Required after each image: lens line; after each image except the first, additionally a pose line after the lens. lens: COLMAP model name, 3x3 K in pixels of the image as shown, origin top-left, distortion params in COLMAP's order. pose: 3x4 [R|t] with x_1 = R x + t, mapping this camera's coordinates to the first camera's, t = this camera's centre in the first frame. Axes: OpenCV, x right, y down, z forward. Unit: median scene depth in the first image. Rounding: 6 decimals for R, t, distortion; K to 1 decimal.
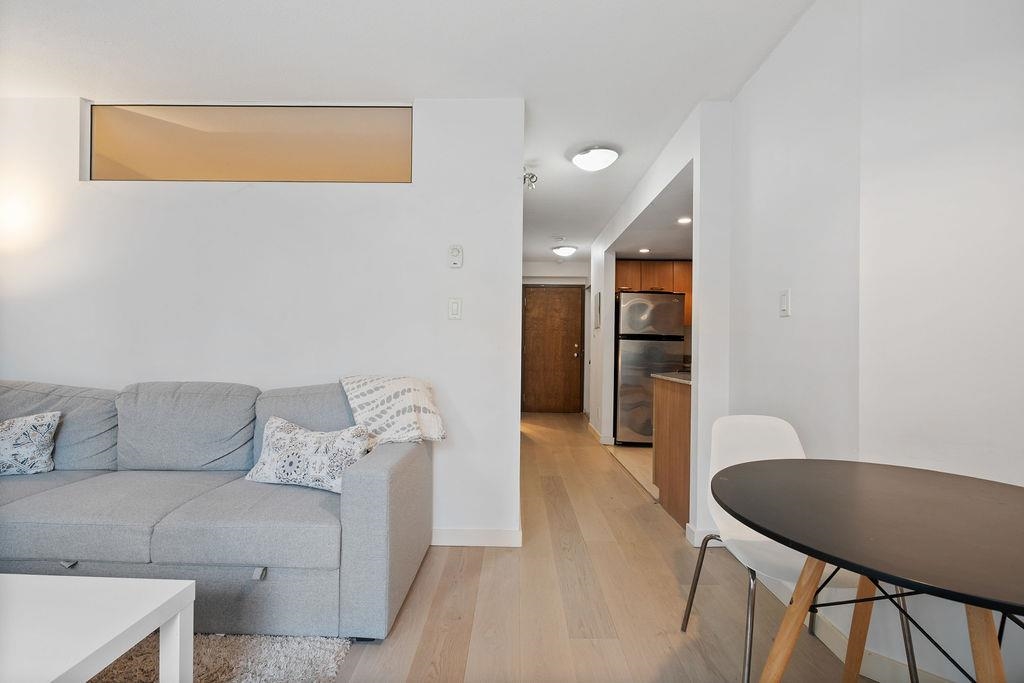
lens RADIAL K [[462.5, 0, 508.2], [0, 462.5, 345.8], [0, 0, 1]] dist [-0.004850, 0.001324]
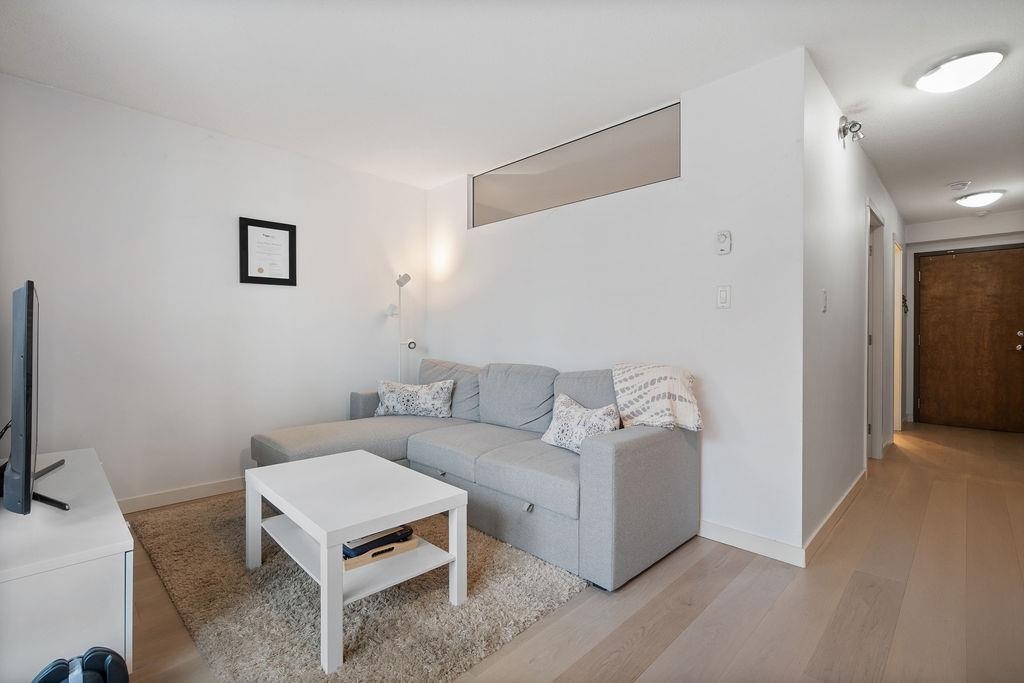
lens RADIAL K [[462.5, 0, 510.8], [0, 462.5, 337.4], [0, 0, 1]] dist [-0.004850, 0.001324]
pose [[0.720527, -0.007918, -0.693382, 0.260058], [0.008149, 0.999962, -0.002951, 0.003839], [0.693379, -0.003525, 0.720564, 0.002096]]
